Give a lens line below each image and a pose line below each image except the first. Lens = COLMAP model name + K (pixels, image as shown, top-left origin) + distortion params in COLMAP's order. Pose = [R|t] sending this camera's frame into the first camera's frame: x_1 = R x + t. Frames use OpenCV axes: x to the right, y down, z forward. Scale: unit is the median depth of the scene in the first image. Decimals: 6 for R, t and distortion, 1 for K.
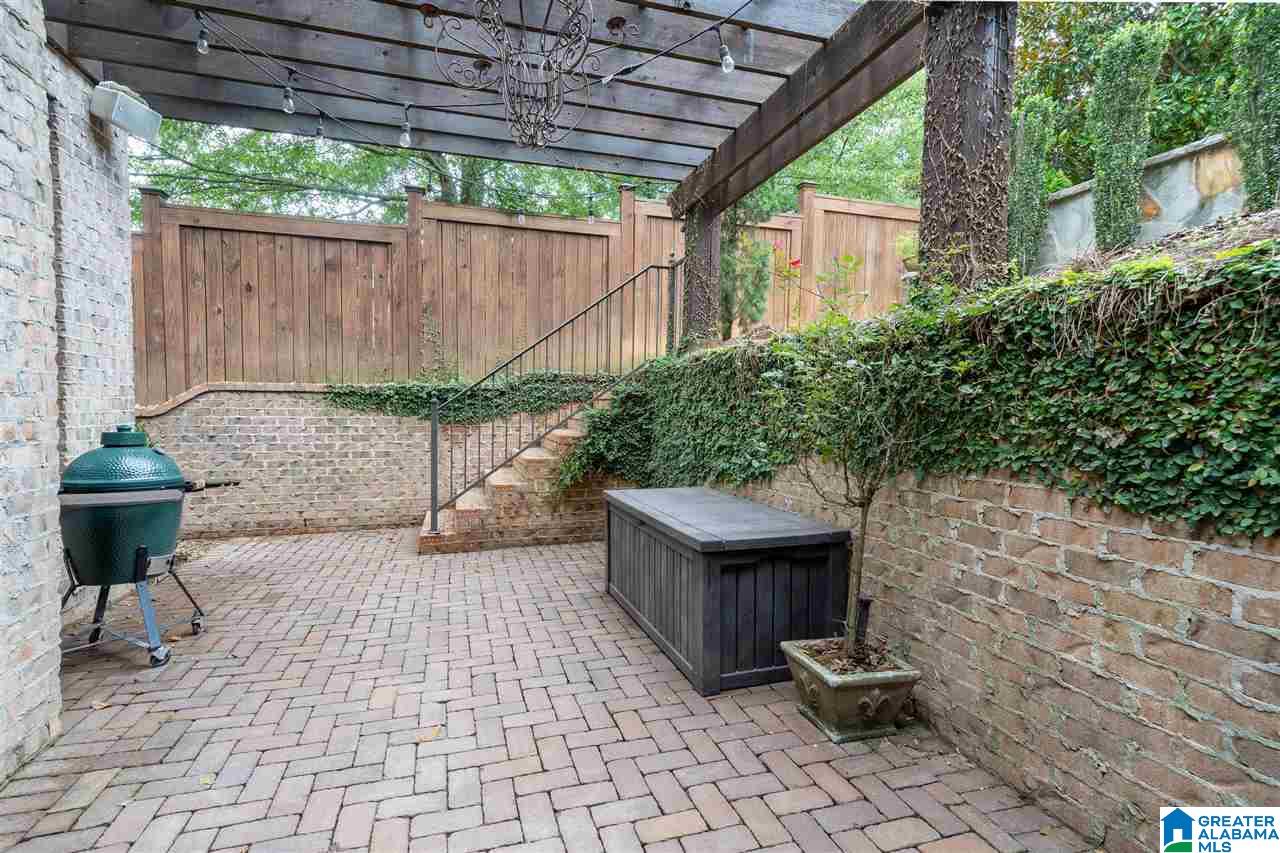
lens RADIAL K [[615.4, 0, 634.6], [0, 615.4, 428.1], [0, 0, 1]] dist [0.012844, 0.000940]
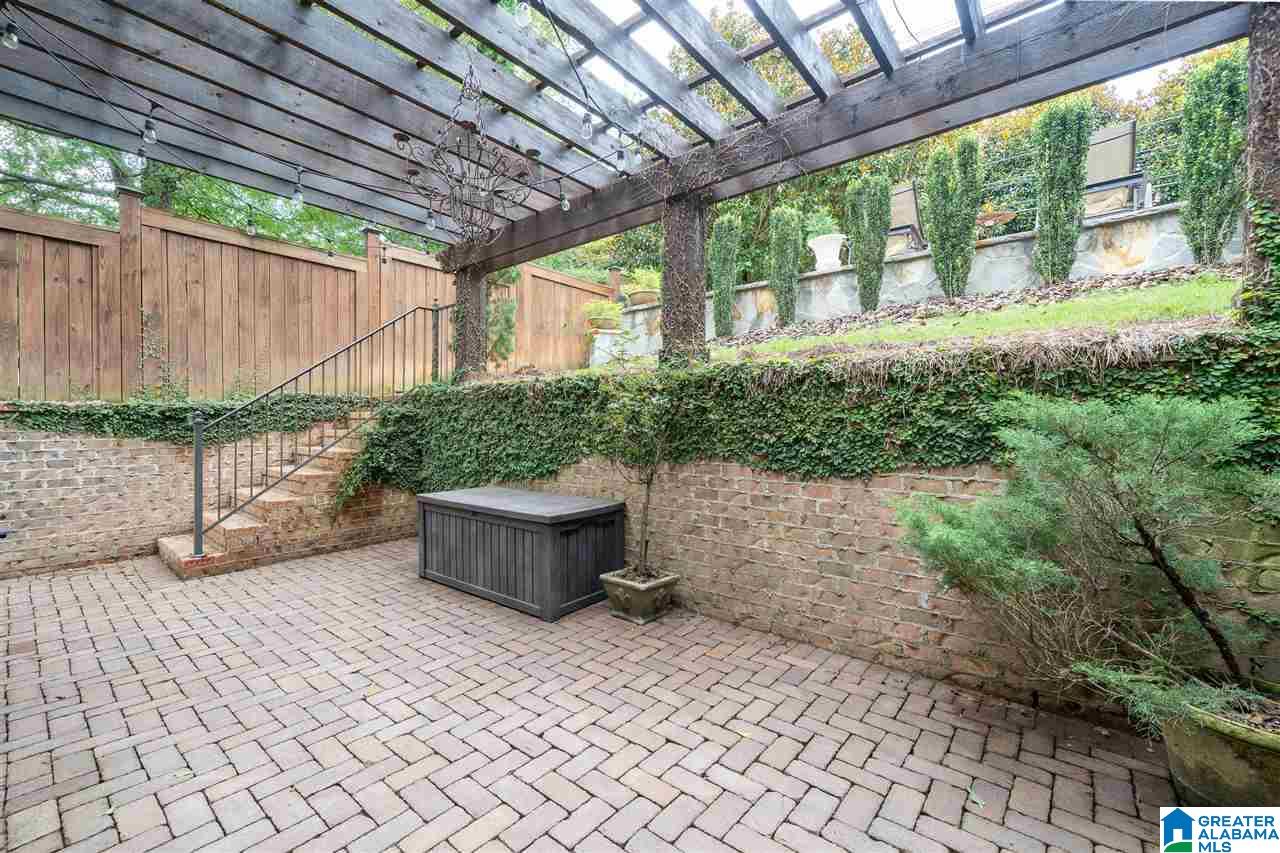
lens RADIAL K [[525.6, 0, 641.9], [0, 525.6, 426.5], [0, 0, 1]] dist [0.000891, 0.001039]
pose [[0.831572, -0.010502, 0.555317, -0.323809], [0.026041, 0.999459, -0.020094, -0.000530], [-0.554805, 0.031171, 0.831396, -0.141727]]
